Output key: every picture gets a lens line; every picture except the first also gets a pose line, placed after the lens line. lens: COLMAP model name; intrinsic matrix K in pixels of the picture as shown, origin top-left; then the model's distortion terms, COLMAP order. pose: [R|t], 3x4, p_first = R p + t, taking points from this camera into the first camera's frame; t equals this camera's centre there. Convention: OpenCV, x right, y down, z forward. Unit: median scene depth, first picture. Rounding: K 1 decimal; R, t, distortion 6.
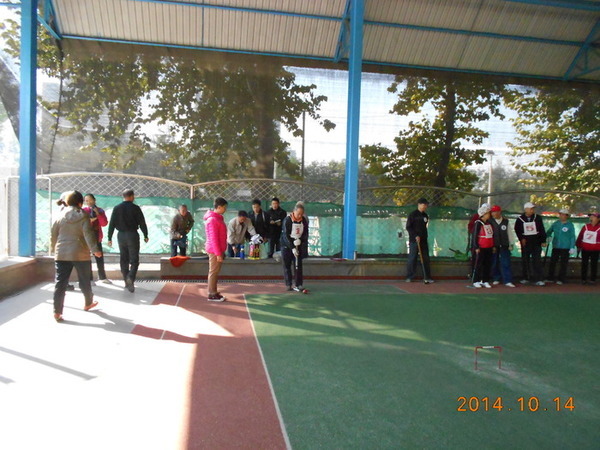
lens RADIAL K [[486.0, 0, 300.0], [0, 486.0, 225.0], [0, 0, 1]] dist [0.018990, -0.002063]
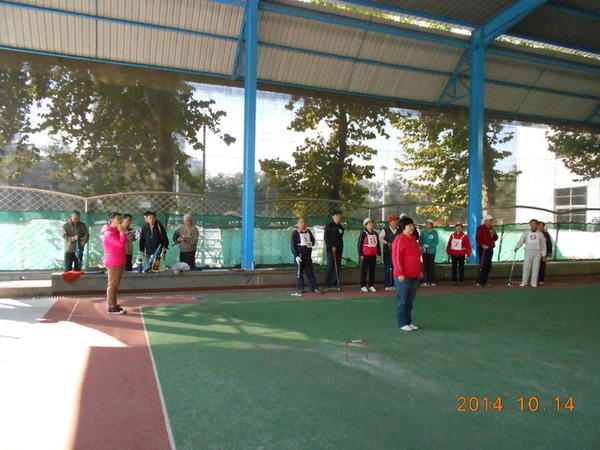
lens RADIAL K [[486.0, 0, 300.0], [0, 486.0, 225.0], [0, 0, 1]] dist [0.018990, -0.002063]
pose [[0.982325, -0.010205, 0.186907, 0.015574], [0.014667, 0.999639, -0.022507, 0.000482], [-0.186610, 0.024851, 0.982120, -0.038792]]
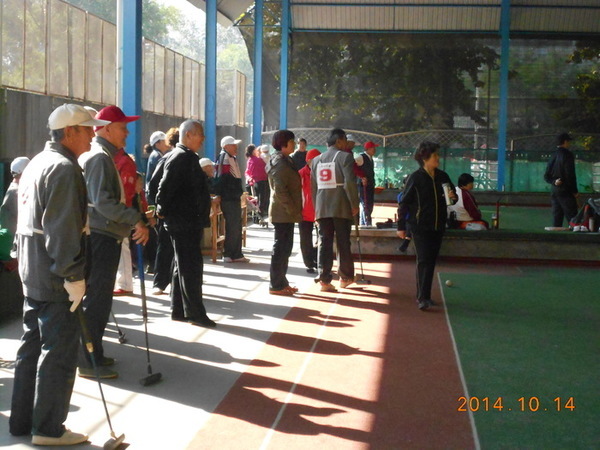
lens RADIAL K [[1141.0, 0, 300.0], [0, 1141.0, 225.0], [0, 0, 1]] dist [0.084965, -1.143290]
pose [[0.965932, 0.008091, -0.258669, 0.328316], [0.000687, 0.999427, 0.033828, 0.046834], [0.258794, -0.032854, 0.965374, -1.890796]]
